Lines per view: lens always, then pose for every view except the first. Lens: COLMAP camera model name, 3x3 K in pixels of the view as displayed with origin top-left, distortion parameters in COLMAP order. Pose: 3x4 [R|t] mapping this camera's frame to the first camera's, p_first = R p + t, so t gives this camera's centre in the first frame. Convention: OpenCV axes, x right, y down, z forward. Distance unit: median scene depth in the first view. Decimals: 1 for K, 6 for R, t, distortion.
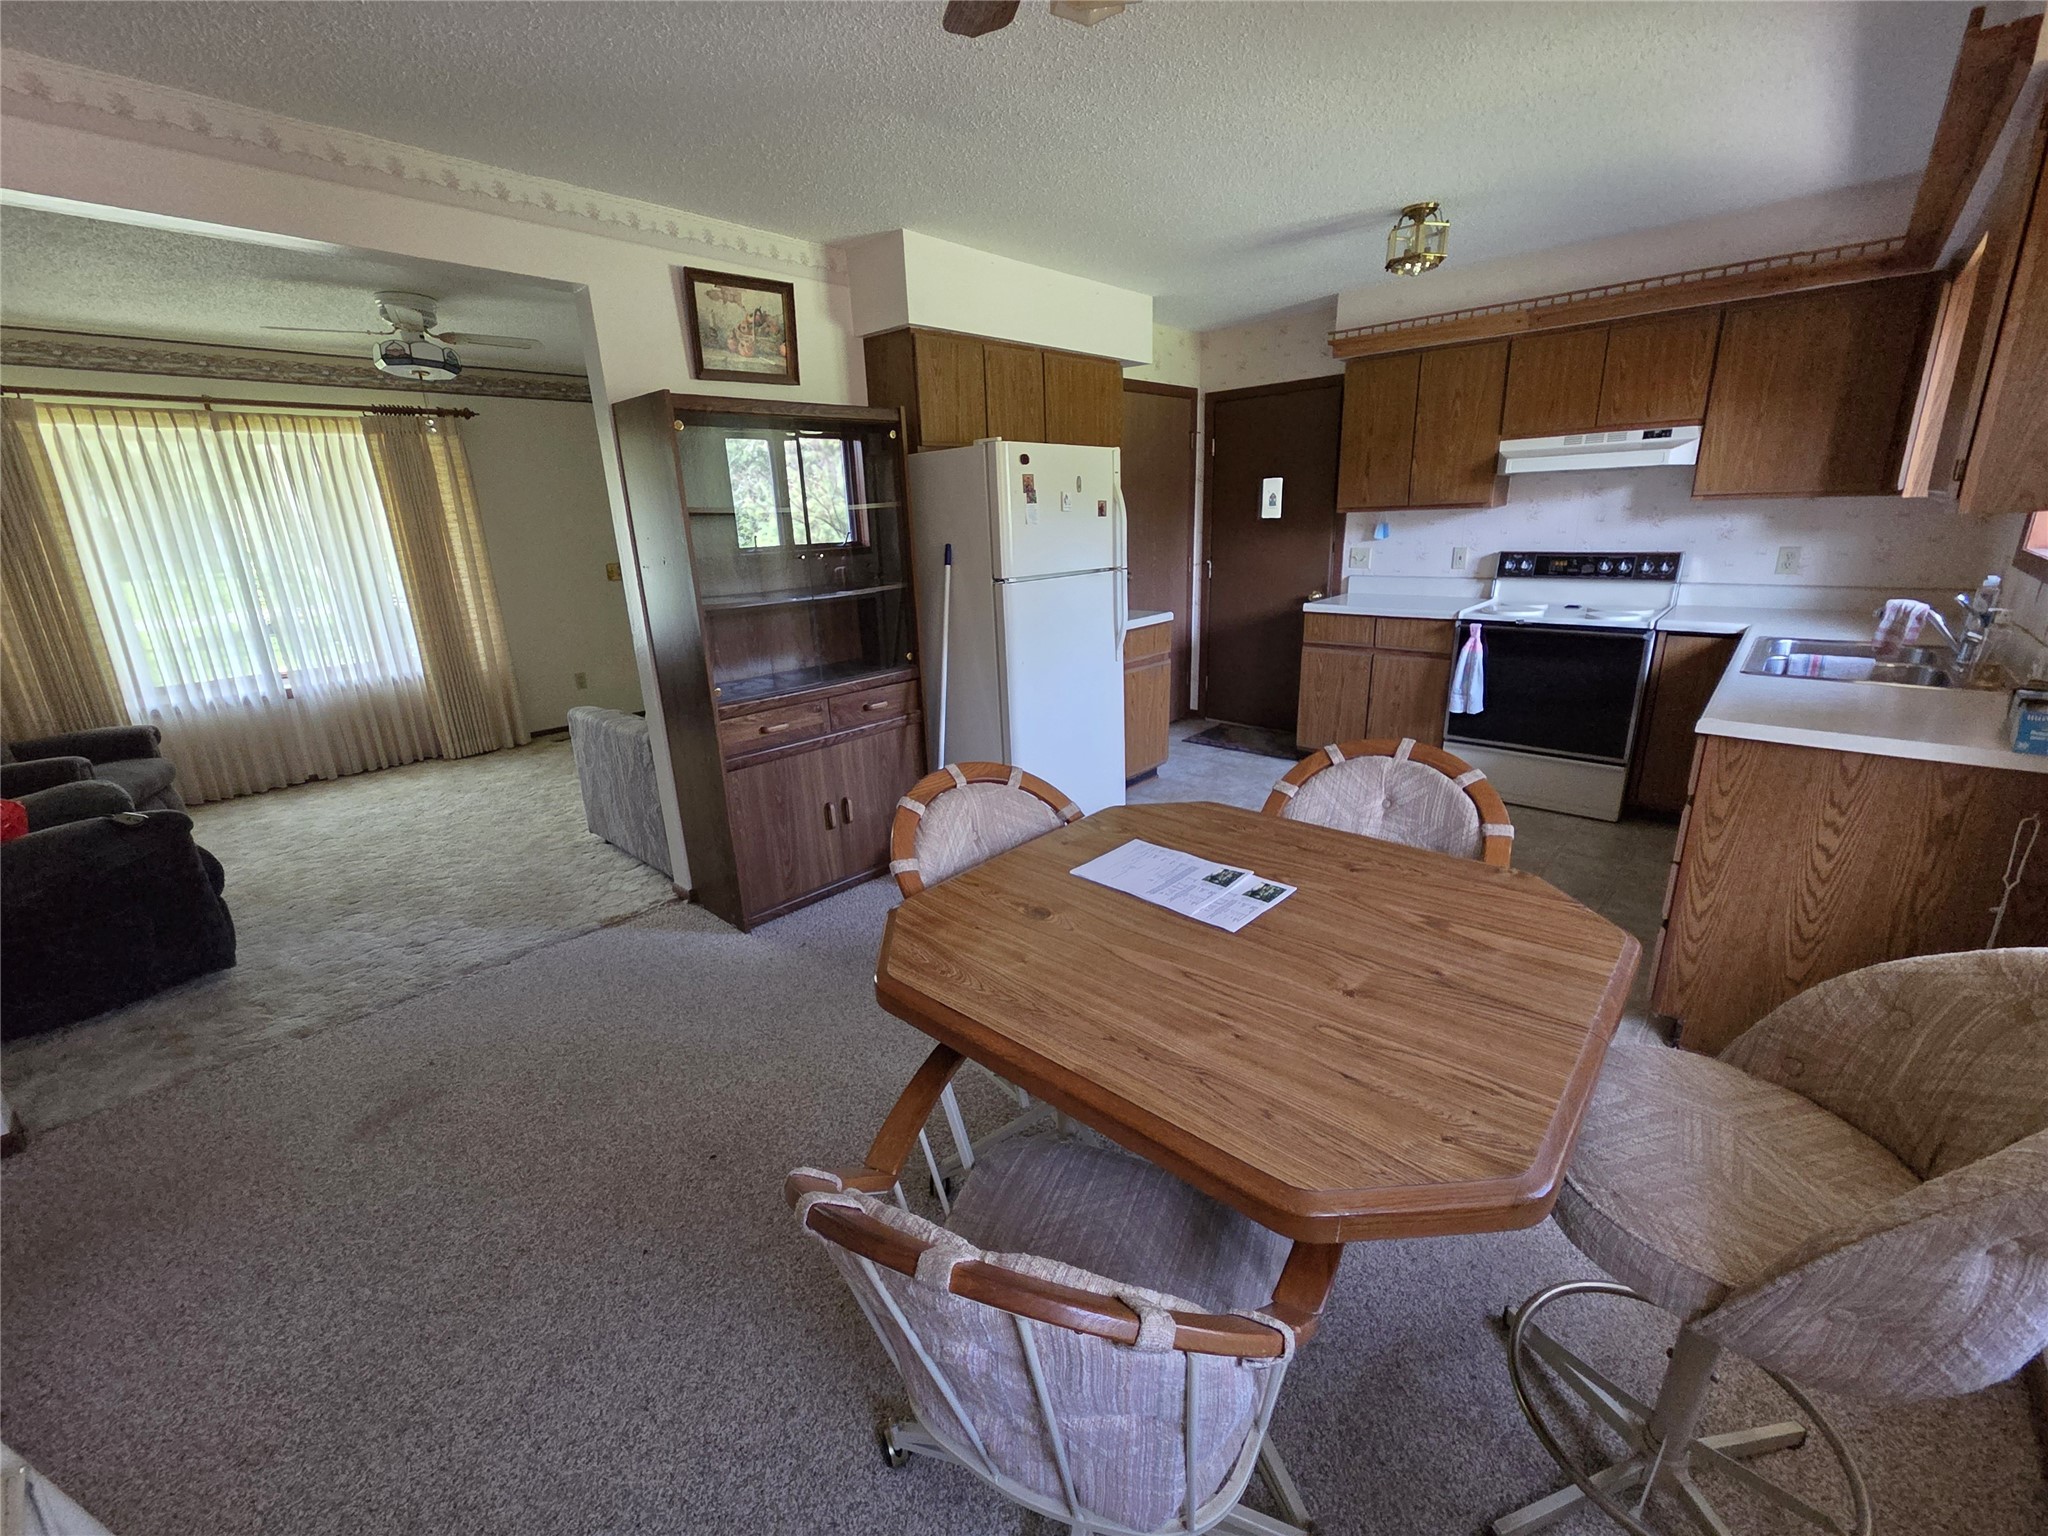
lens RADIAL K [[831.8, 0, 1019.8], [0, 831.8, 758.3], [0, 0, 1]] dist [-0.002350, -0.000150]
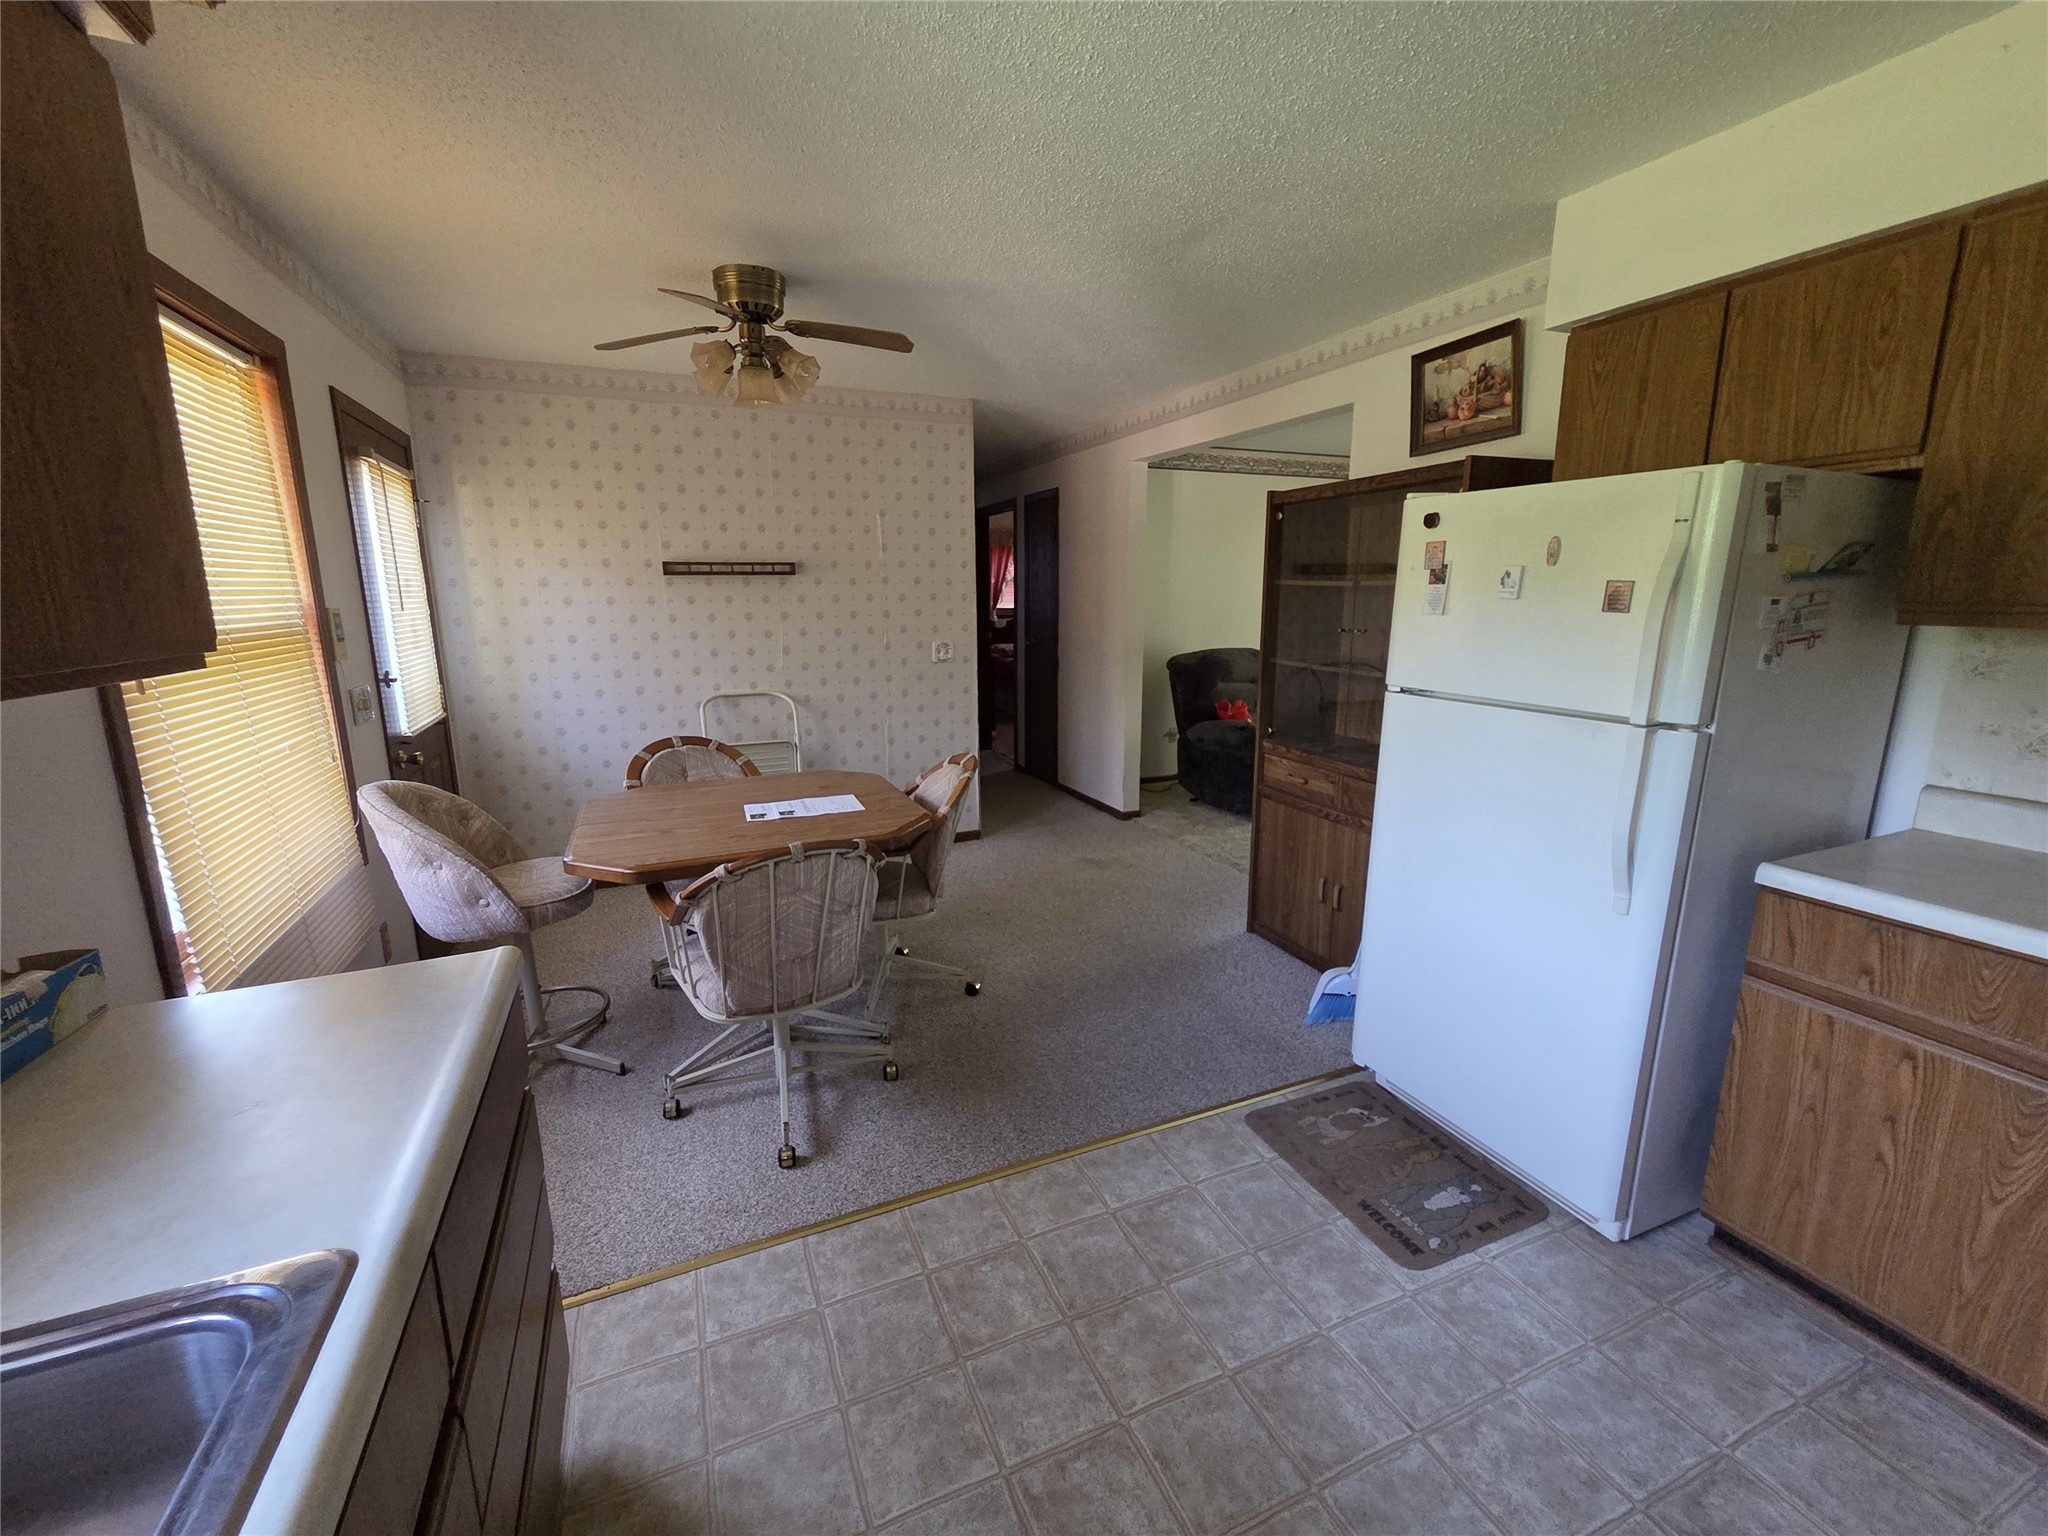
lens RADIAL K [[831.8, 0, 1017.6], [0, 831.8, 765.2], [0, 0, 1]] dist [-0.002350, -0.000150]
pose [[-0.399988, 0.228710, -0.887525, 0.806832], [-0.236110, 0.909966, 0.340903, -0.335131], [0.885585, 0.345910, -0.309975, 0.995885]]
